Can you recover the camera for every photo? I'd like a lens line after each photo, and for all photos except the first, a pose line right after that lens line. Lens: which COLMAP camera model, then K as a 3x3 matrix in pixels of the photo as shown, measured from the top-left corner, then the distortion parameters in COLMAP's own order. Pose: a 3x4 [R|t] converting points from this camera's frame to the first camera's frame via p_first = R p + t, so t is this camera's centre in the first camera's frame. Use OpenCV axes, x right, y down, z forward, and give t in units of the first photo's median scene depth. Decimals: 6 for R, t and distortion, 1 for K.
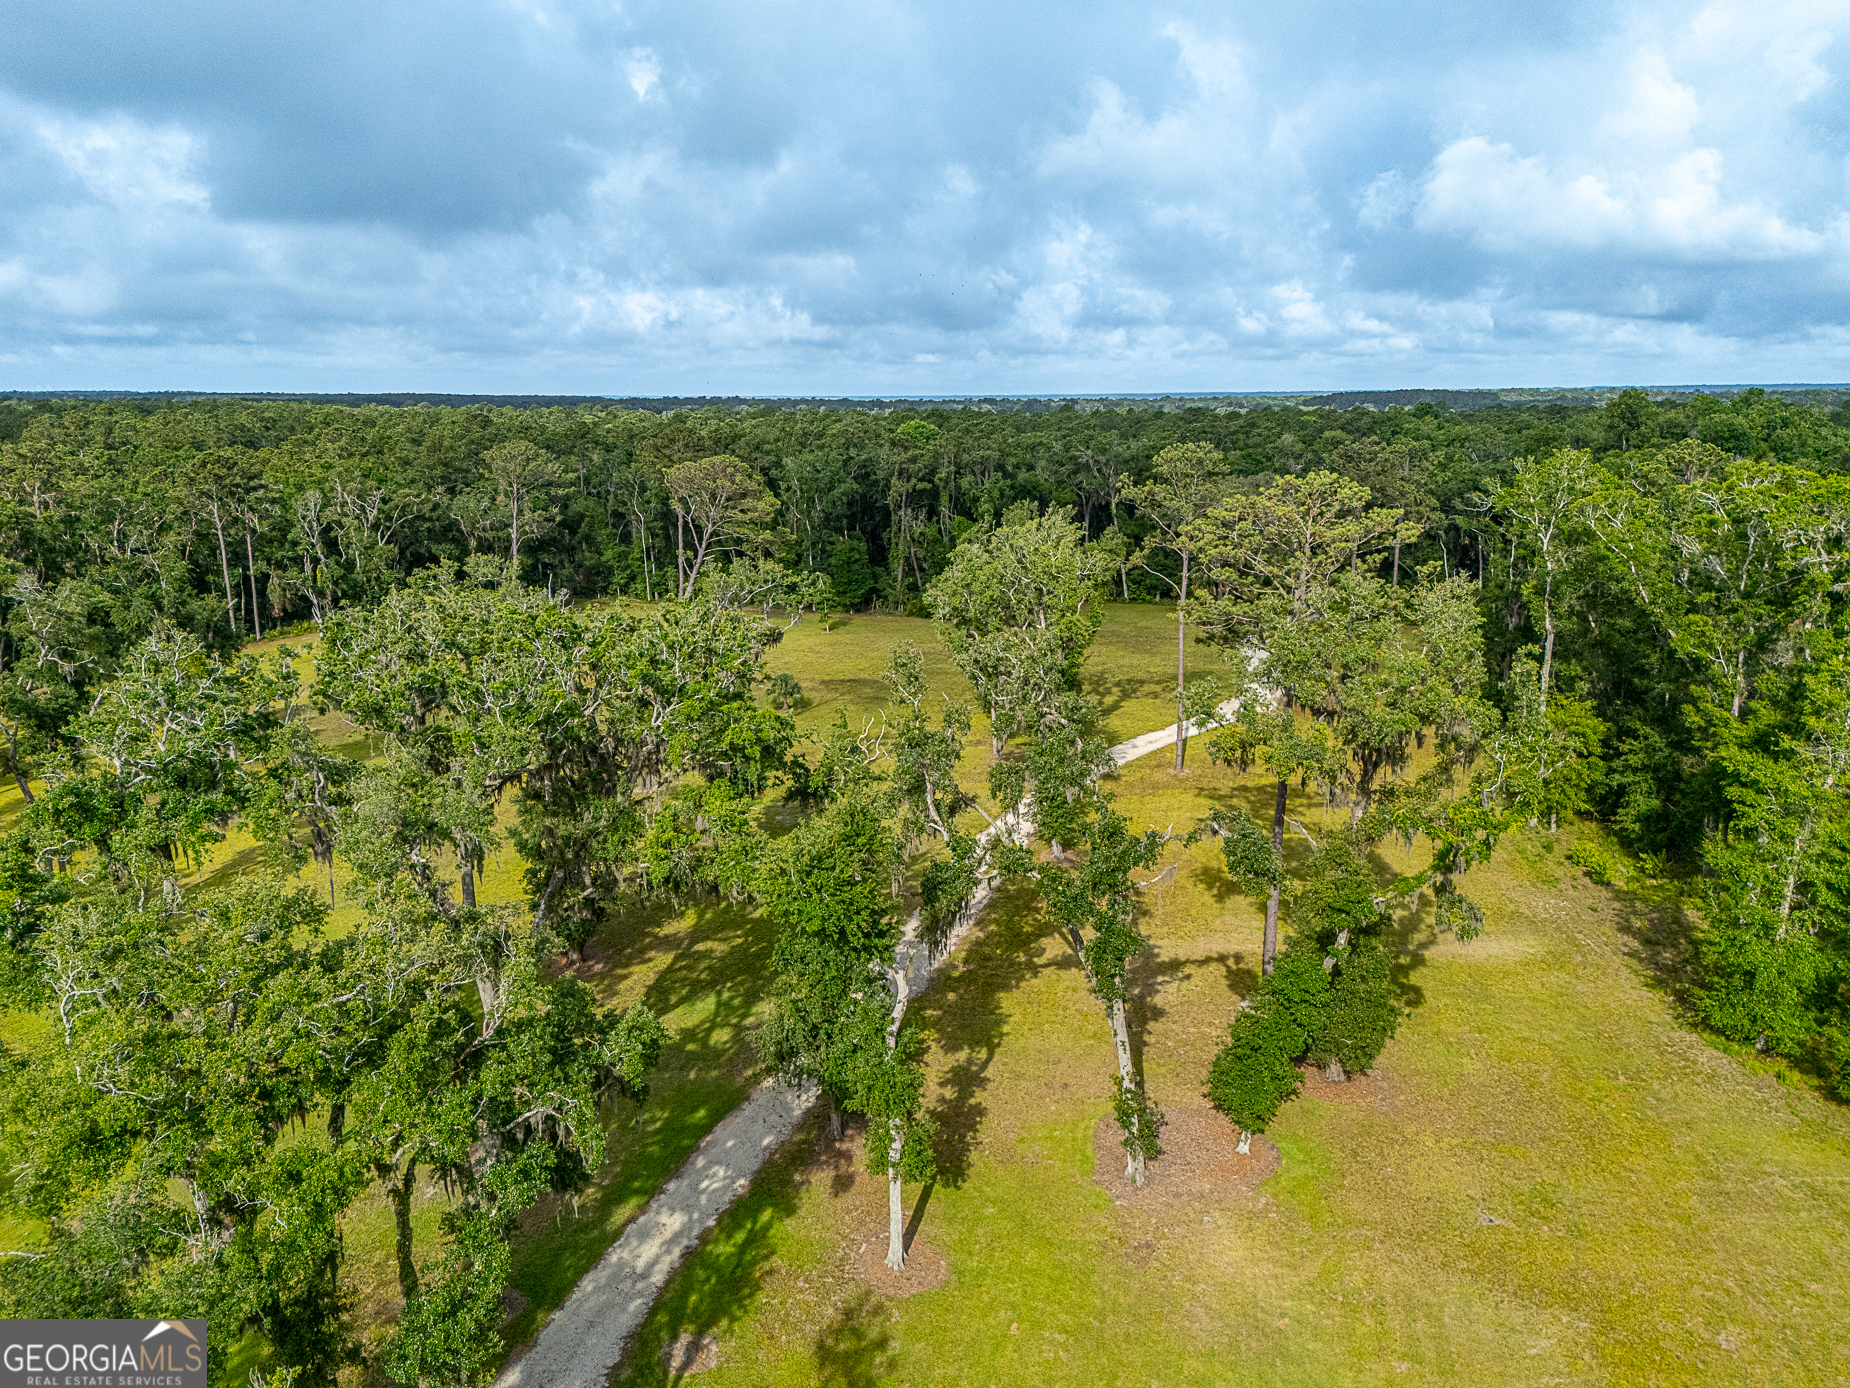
lens RADIAL K [[1309.2, 0, 897.3], [0, 1309.2, 696.9], [0, 0, 1]] dist [0.008241, 0.000680]
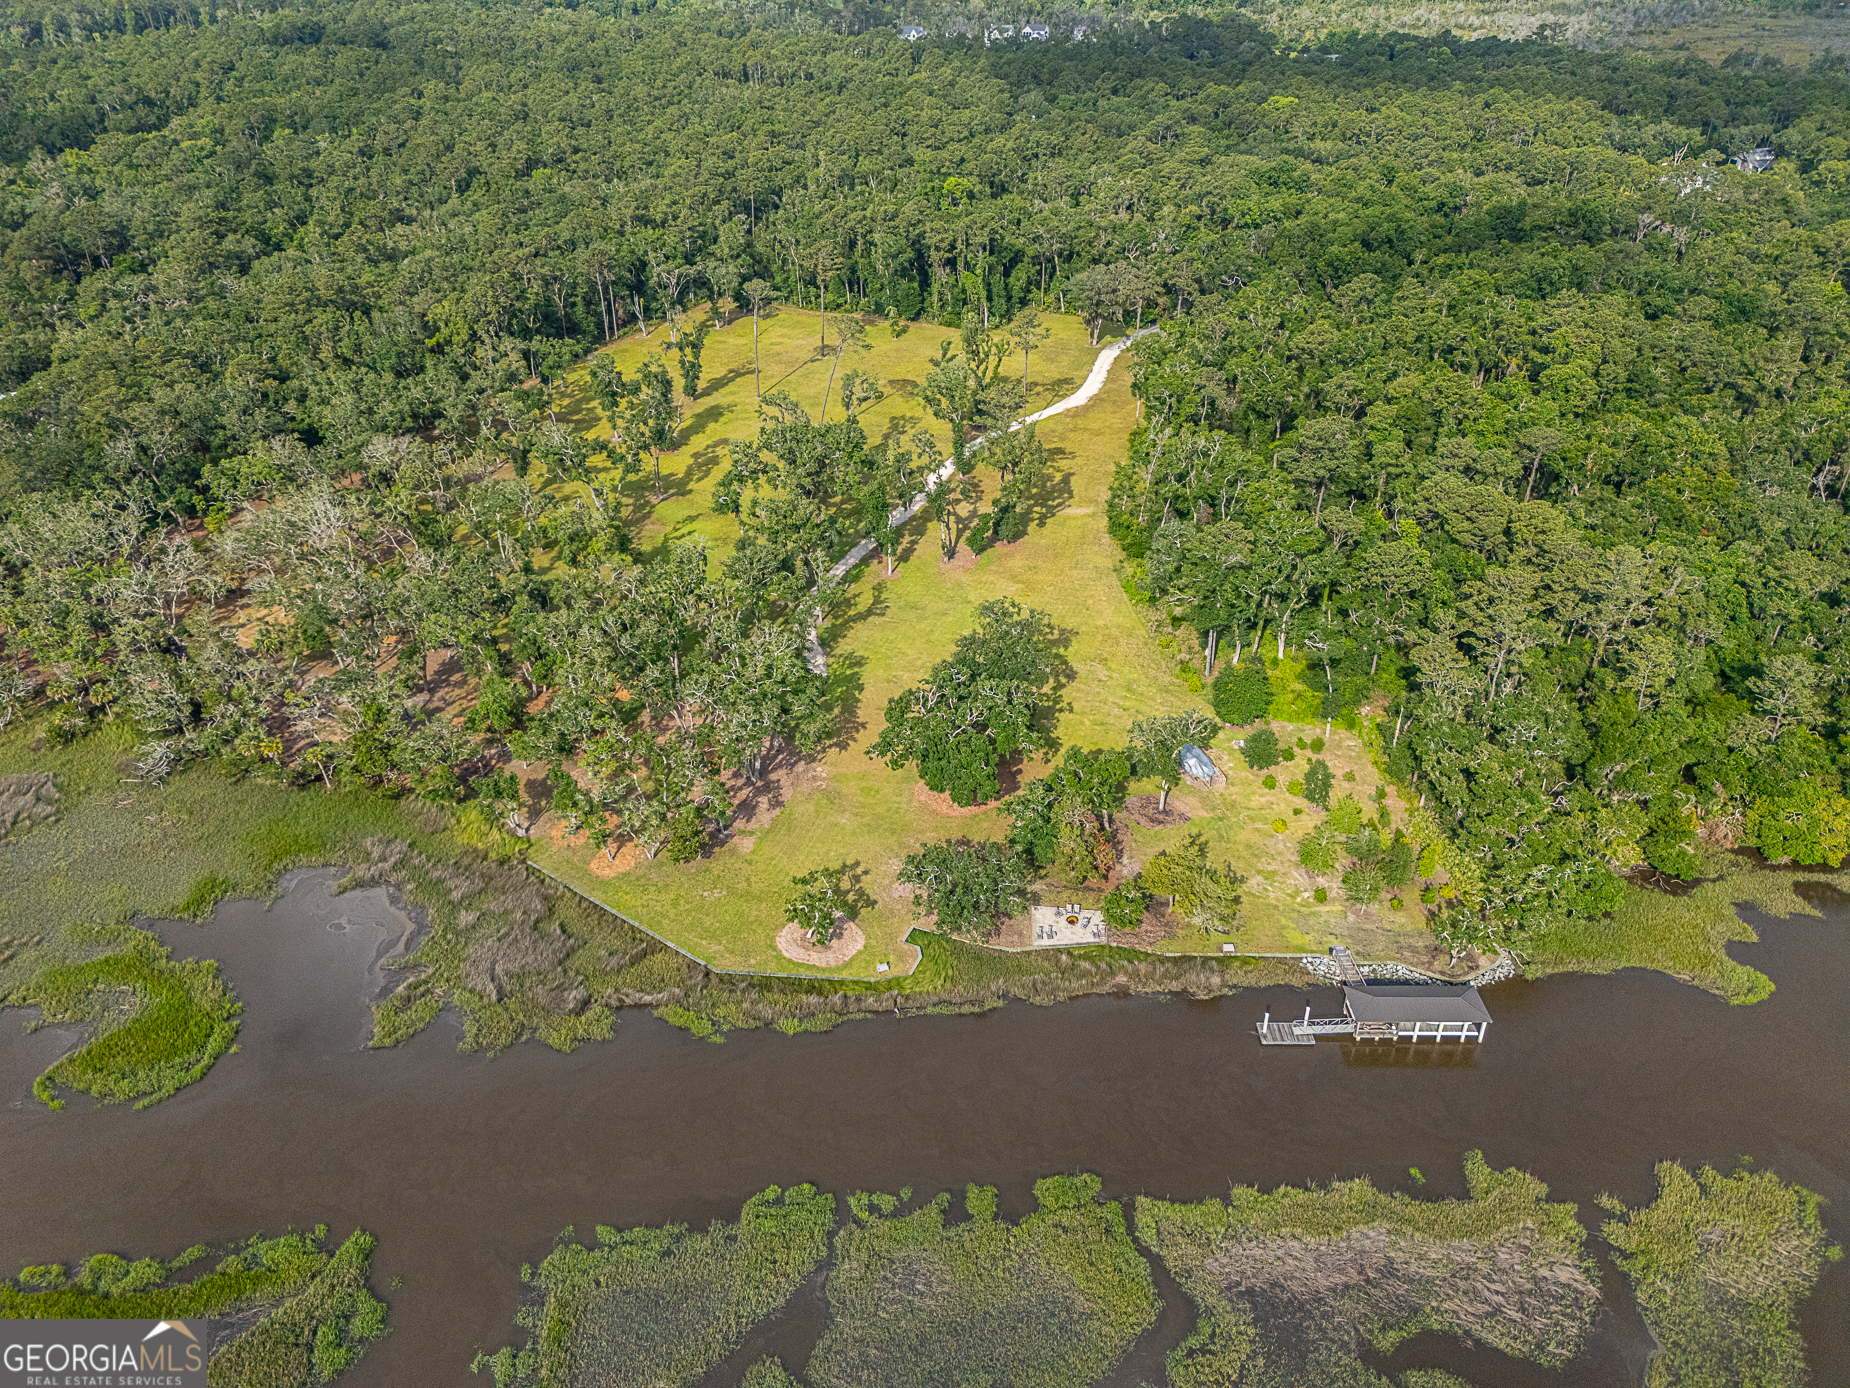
lens RADIAL K [[1352.5, 0, 923.5], [0, 1352.5, 689.1], [0, 0, 1]] dist [0.111631, -0.090815]
pose [[0.998171, 0.032235, -0.051139, 0.295698], [-0.013894, 0.945649, 0.324893, -0.593324], [0.058833, -0.323588, 0.944367, -2.890177]]
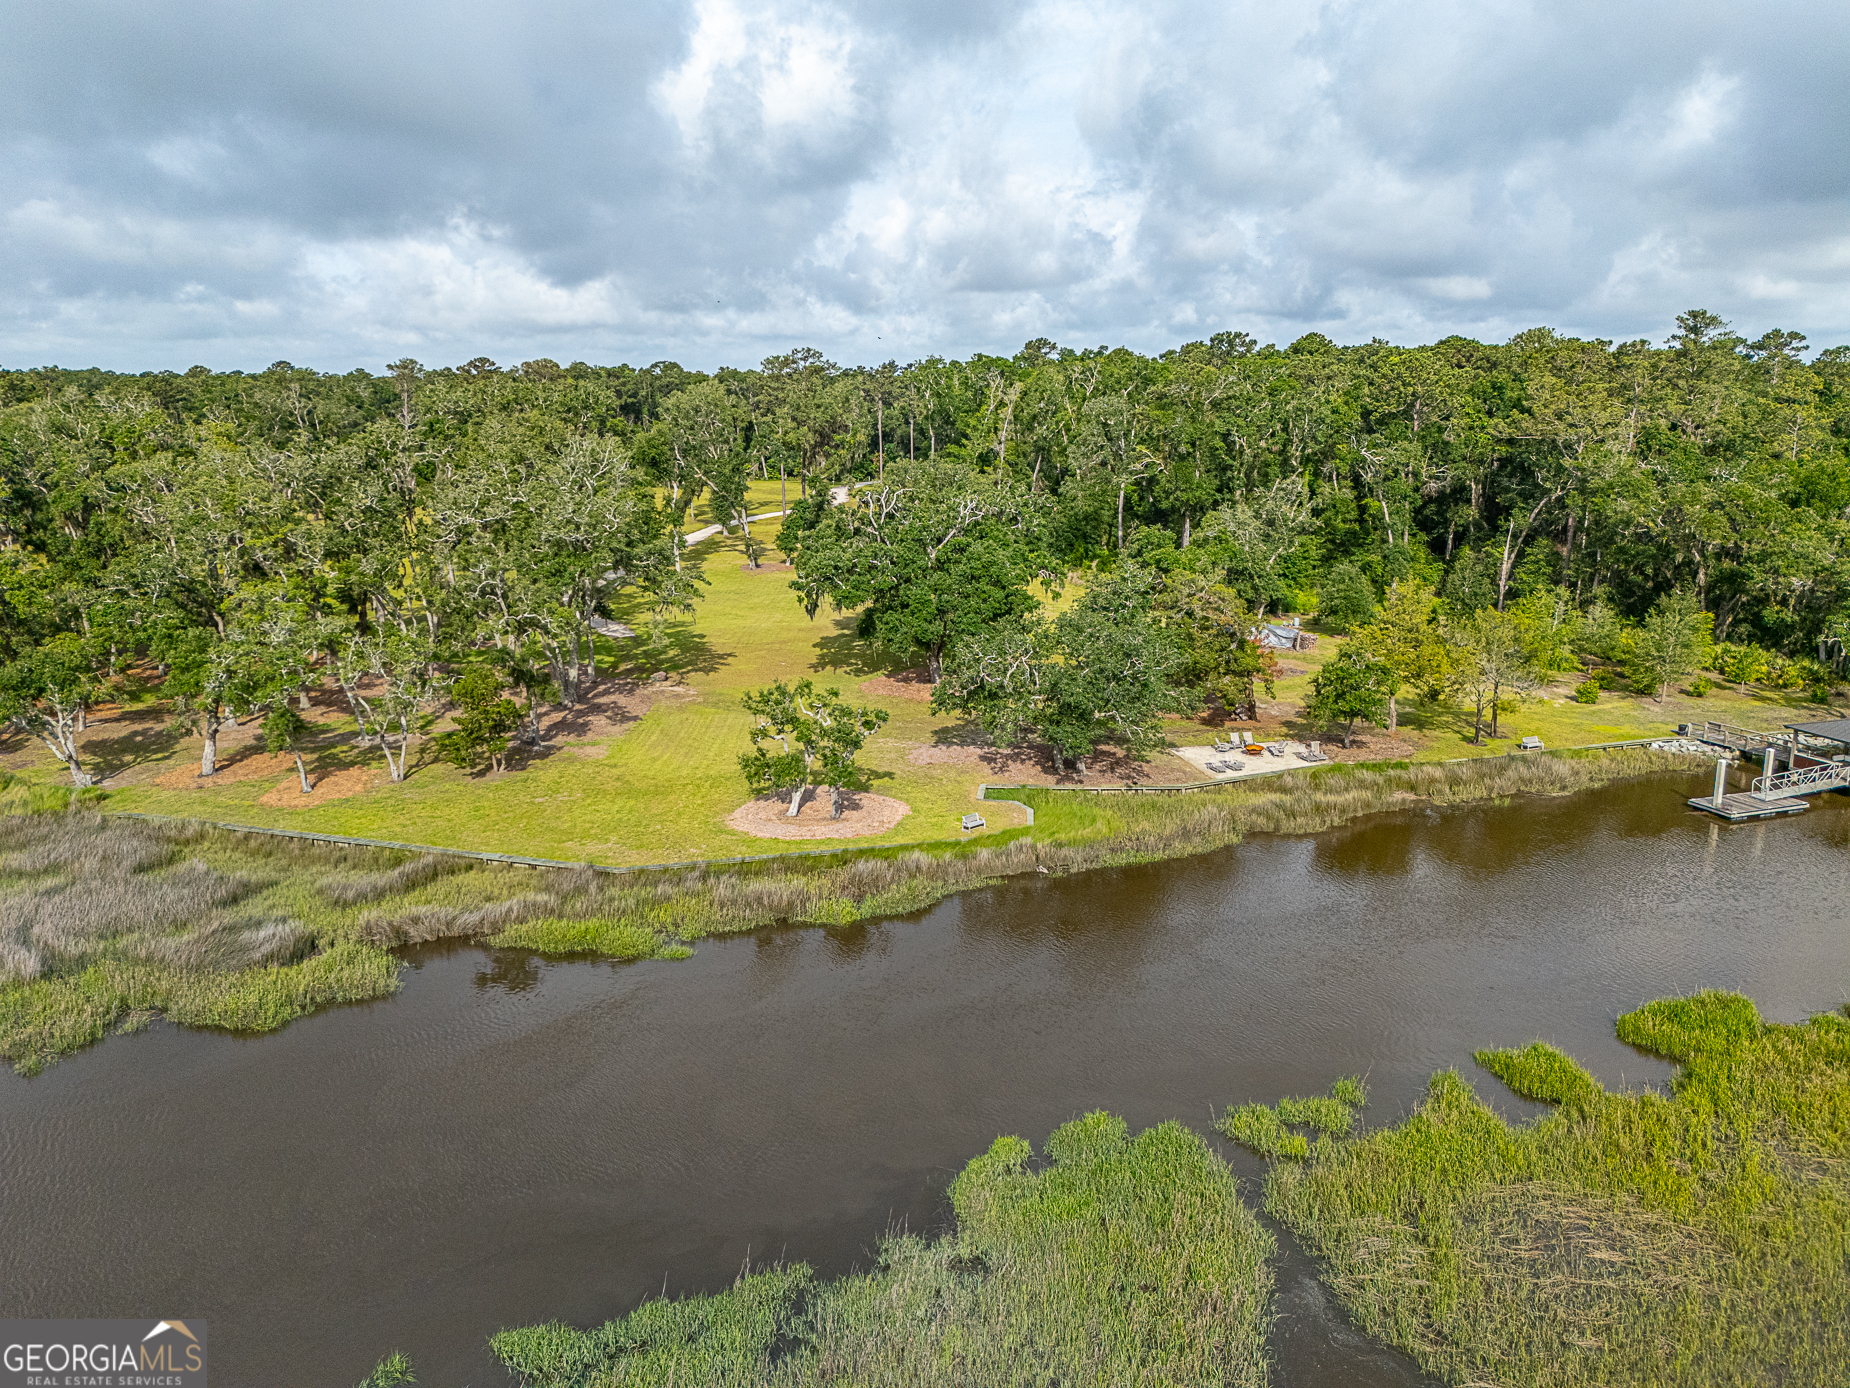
lens RADIAL K [[1352.5, 0, 924.0], [0, 1352.5, 686.1], [0, 0, 1]] dist [0.111631, -0.090815]
pose [[0.965527, -0.056570, 0.254080, -0.215227], [0.057383, 0.998343, 0.004217, 0.544094], [-0.253898, 0.010508, 0.967174, -1.874987]]
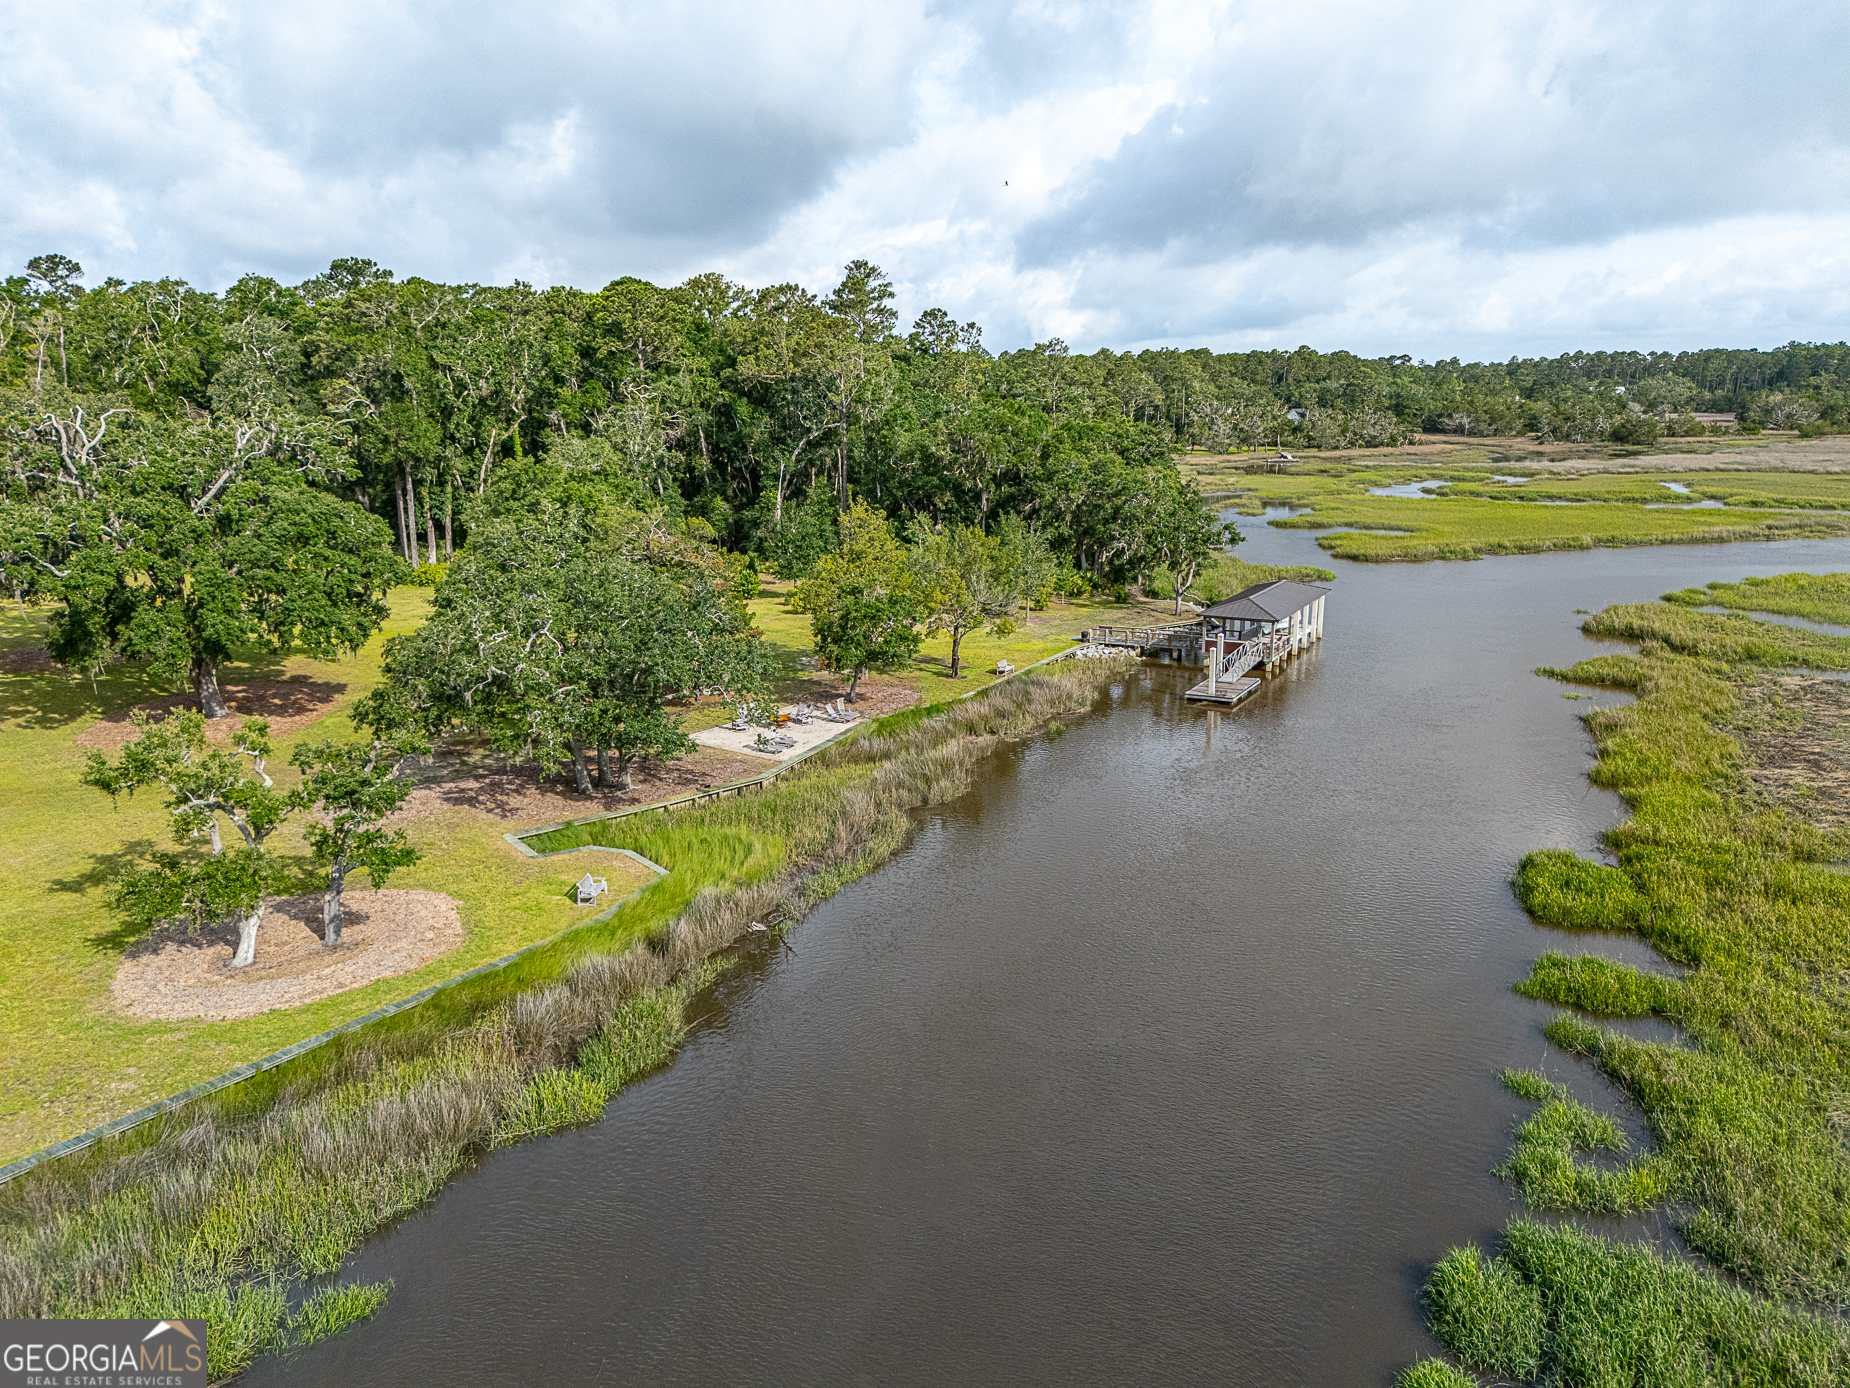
lens RADIAL K [[1352.5, 0, 925.4], [0, 1352.5, 685.0], [0, 0, 1]] dist [0.111631, -0.090815]
pose [[0.537528, -0.178882, 0.824054, -0.367683], [0.185670, 0.978364, 0.091266, 0.528642], [-0.822551, 0.103944, 0.559112, -1.335111]]
